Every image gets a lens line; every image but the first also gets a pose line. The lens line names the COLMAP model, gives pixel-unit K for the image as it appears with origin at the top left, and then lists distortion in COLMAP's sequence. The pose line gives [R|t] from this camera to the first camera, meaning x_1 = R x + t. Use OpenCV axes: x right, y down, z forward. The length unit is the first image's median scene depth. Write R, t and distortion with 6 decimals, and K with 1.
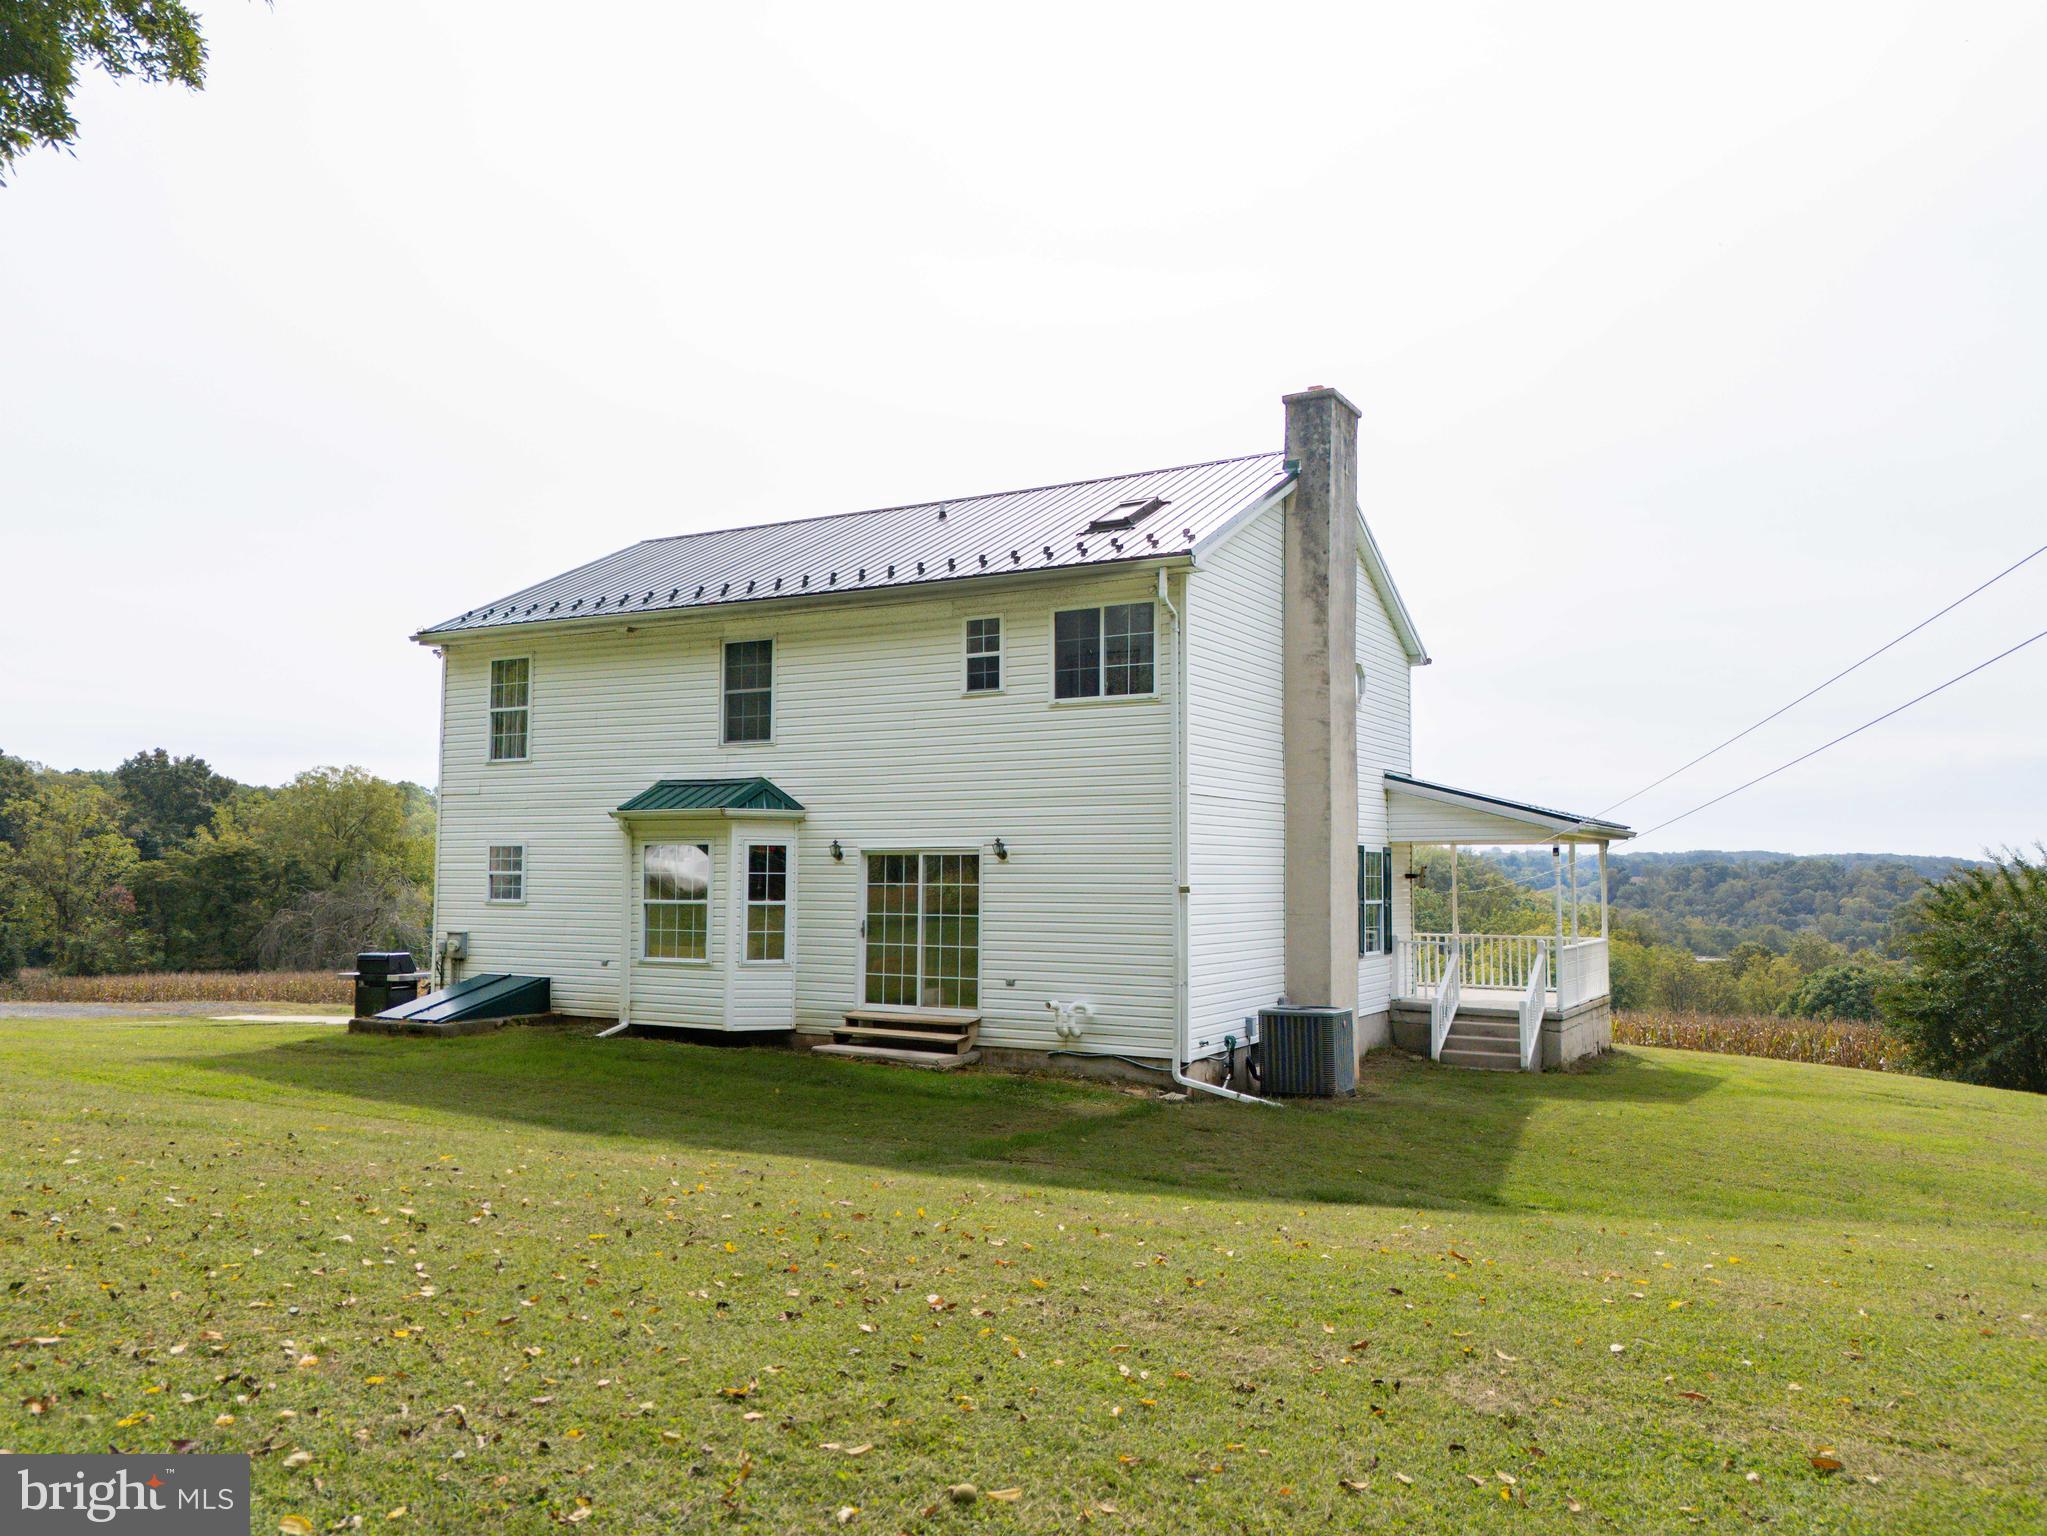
lens RADIAL K [[1529.3, 0, 1023.5], [0, 1529.3, 768.0], [0, 0, 1]] dist [0.118320, 0.000173]
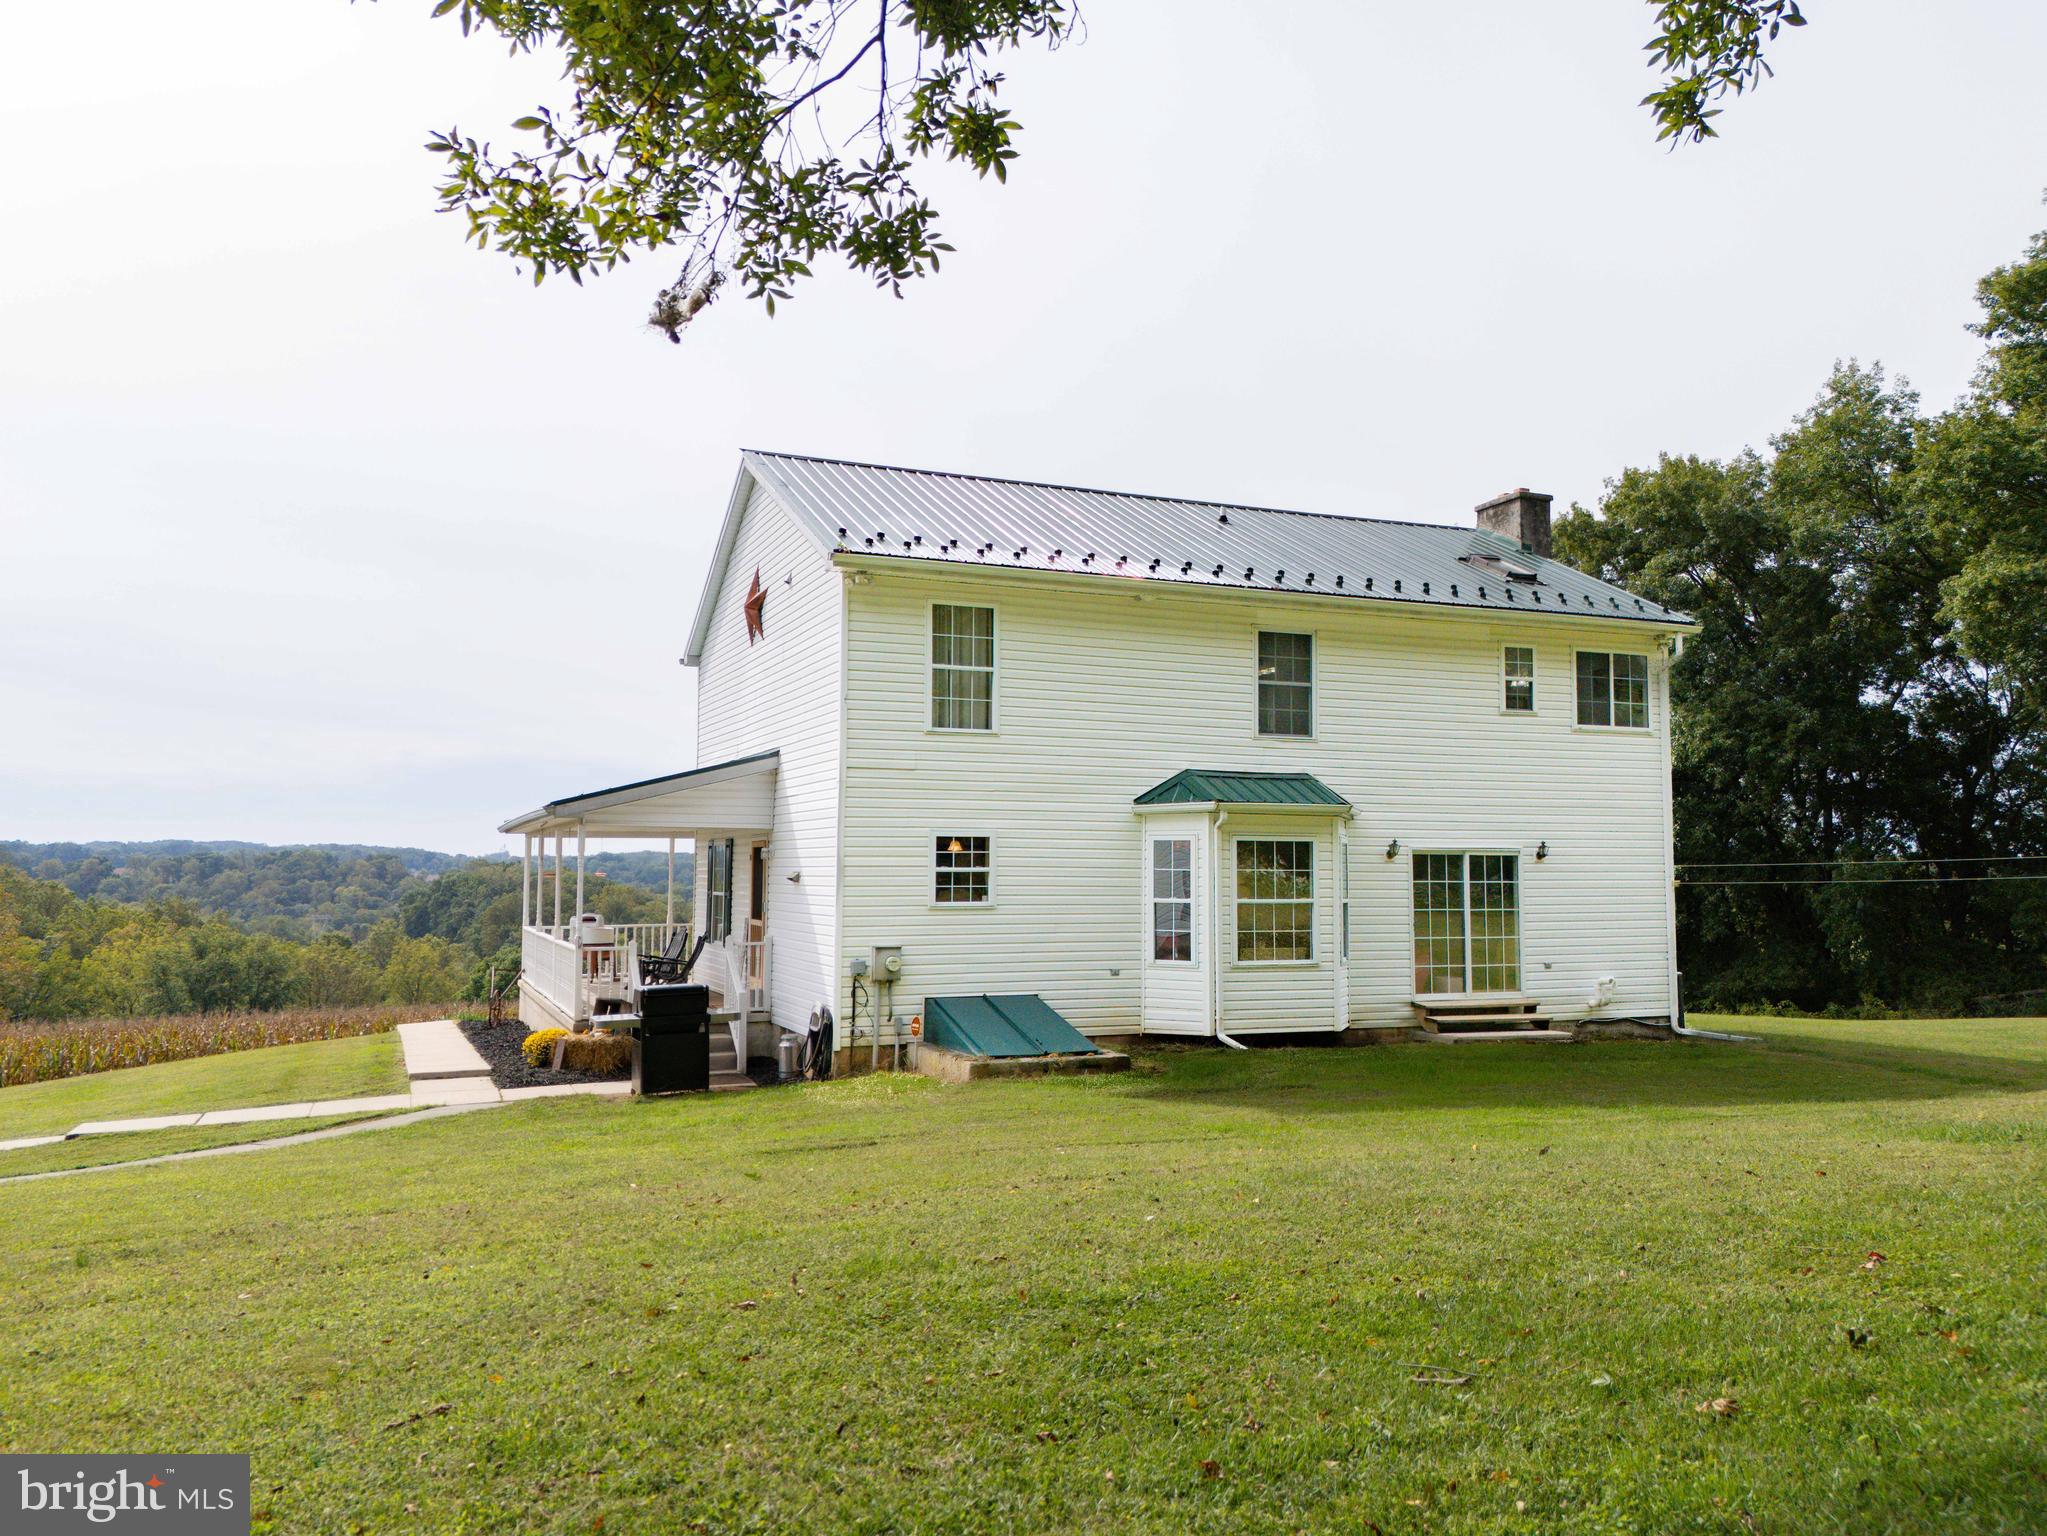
lens RADIAL K [[1561.8, 0, 1023.5], [0, 1561.8, 768.0], [0, 0, 1]] dist [0.003234, -0.000450]
pose [[0.615074, 0.050043, 0.786880, -1.068533], [-0.054589, 0.998292, -0.020818, 0.033196], [-0.786578, -0.030150, 0.616755, 0.526189]]
